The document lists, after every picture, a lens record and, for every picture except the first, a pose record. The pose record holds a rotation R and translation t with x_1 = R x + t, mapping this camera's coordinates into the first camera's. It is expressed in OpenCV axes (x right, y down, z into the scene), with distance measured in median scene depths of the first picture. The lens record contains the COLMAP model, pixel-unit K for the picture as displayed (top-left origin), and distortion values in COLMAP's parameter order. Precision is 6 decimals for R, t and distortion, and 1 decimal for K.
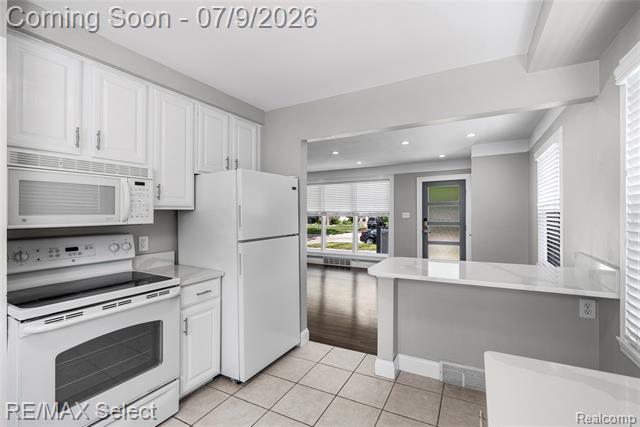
lens RADIAL K [[286.3, 0, 320.0], [0, 286.3, 213.5], [0, 0, 1]] dist [0.000760, 0.000254]
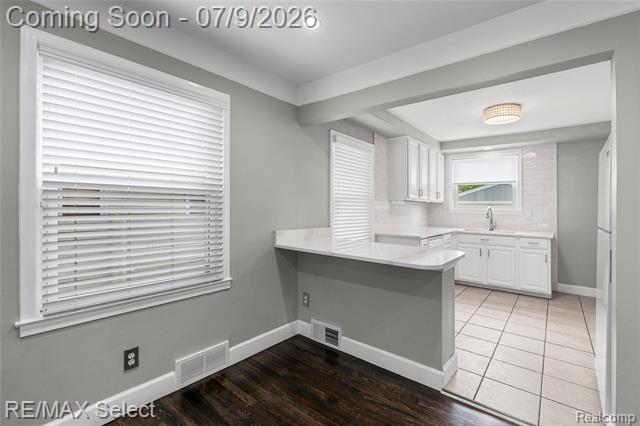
lens RADIAL K [[288.8, 0, 322.2], [0, 288.8, 200.1], [0, 0, 1]] dist [-0.017240, 0.000253]
pose [[-0.980439, -0.002463, 0.196808, 0.557896], [-0.007202, 0.999701, -0.023369, 0.038874], [-0.196691, -0.024329, -0.980164, 2.523499]]
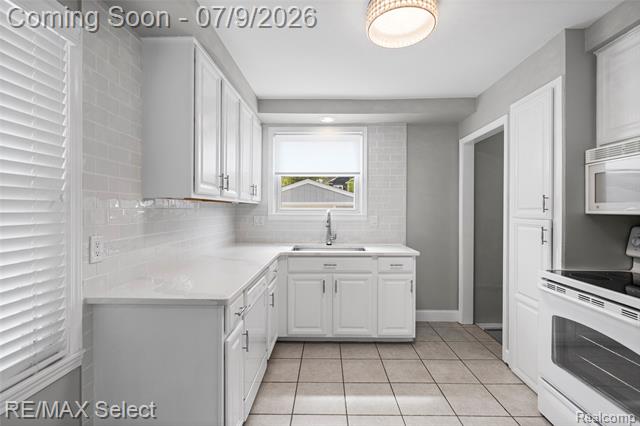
lens RADIAL K [[286.0, 0, 320.4], [0, 286.0, 206.7], [0, 0, 1]] dist [-0.000375, 0.000069]
pose [[-0.891717, -0.000080, -0.452594, 0.401659], [0.003214, 0.999974, -0.006509, 0.019971], [0.452583, -0.007259, -0.891693, 1.207871]]
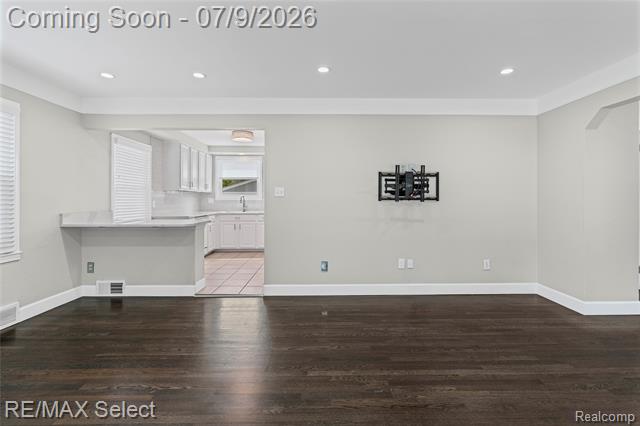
lens RADIAL K [[299.7, 0, 322.5], [0, 299.7, 195.1], [0, 0, 1]] dist [-0.003460, -0.000083]
pose [[-0.875777, -0.000737, -0.482715, 0.547448], [0.006063, 0.999903, -0.012526, 0.078169], [0.482677, -0.013897, -0.875688, 3.532285]]
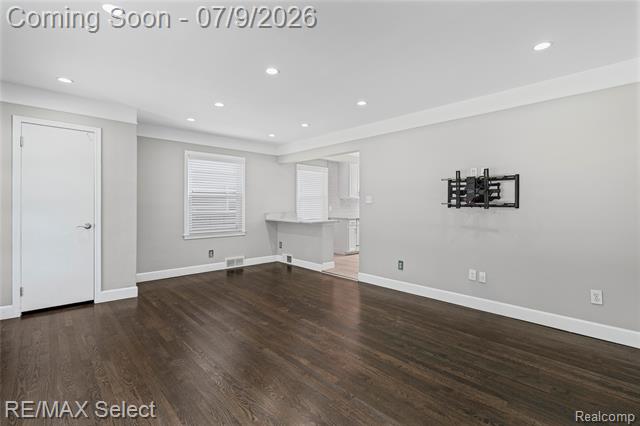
lens RADIAL K [[297.6, 0, 318.7], [0, 297.6, 195.4], [0, 0, 1]] dist [0.000433, 0.000303]
pose [[-0.945638, 0.013444, 0.324942, -0.564325], [0.002263, 0.999393, -0.034760, 0.080087], [-0.325212, -0.032135, -0.945095, 4.103294]]
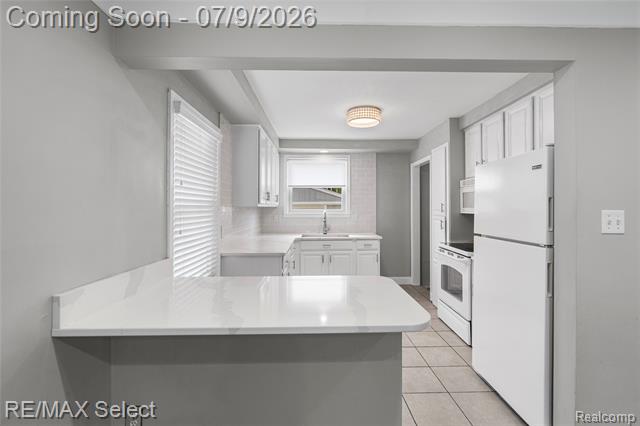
lens RADIAL K [[288.8, 0, 322.2], [0, 288.8, 200.1], [0, 0, 1]] dist [-0.017240, 0.000253]
pose [[-0.869293, -0.002065, -0.494292, 0.879146], [0.007745, 0.999812, -0.017797, -0.019216], [0.494236, -0.019299, -0.869113, 1.938753]]
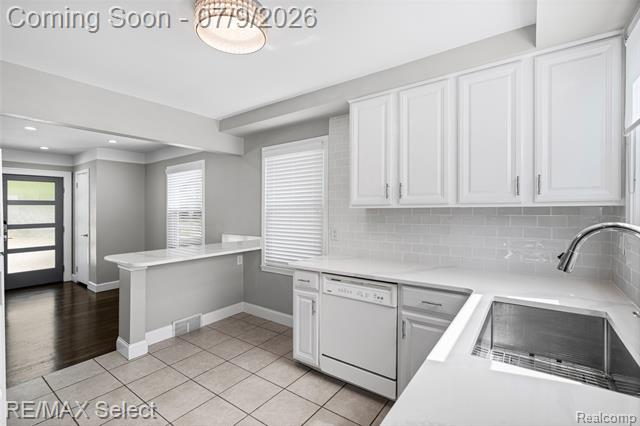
lens RADIAL K [[293.7, 0, 315.3], [0, 293.7, 214.4], [0, 0, 1]] dist [-0.002863, -0.000120]
pose [[0.145561, -0.004156, 0.989341, -1.018398], [0.004524, 0.999984, 0.003535, 0.007713], [-0.989339, 0.003961, 0.145577, 0.166242]]
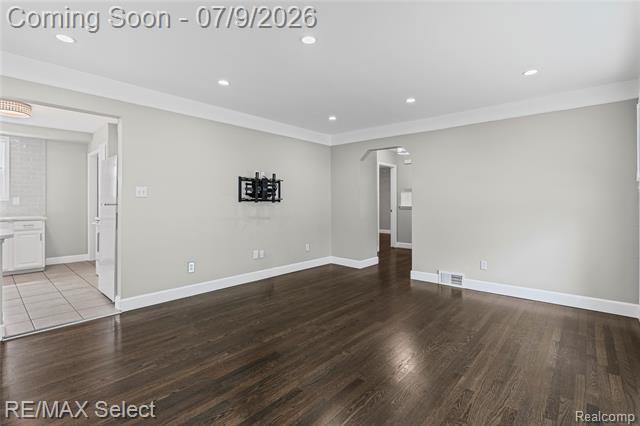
lens RADIAL K [[301.8, 0, 324.7], [0, 301.8, 201.1], [0, 0, 1]] dist [-0.002465, 0.000229]
pose [[-0.229750, 0.005696, -0.973233, 1.323457], [-0.002326, 0.999977, 0.006401, 0.070764], [0.973247, 0.003734, -0.229732, 3.125719]]
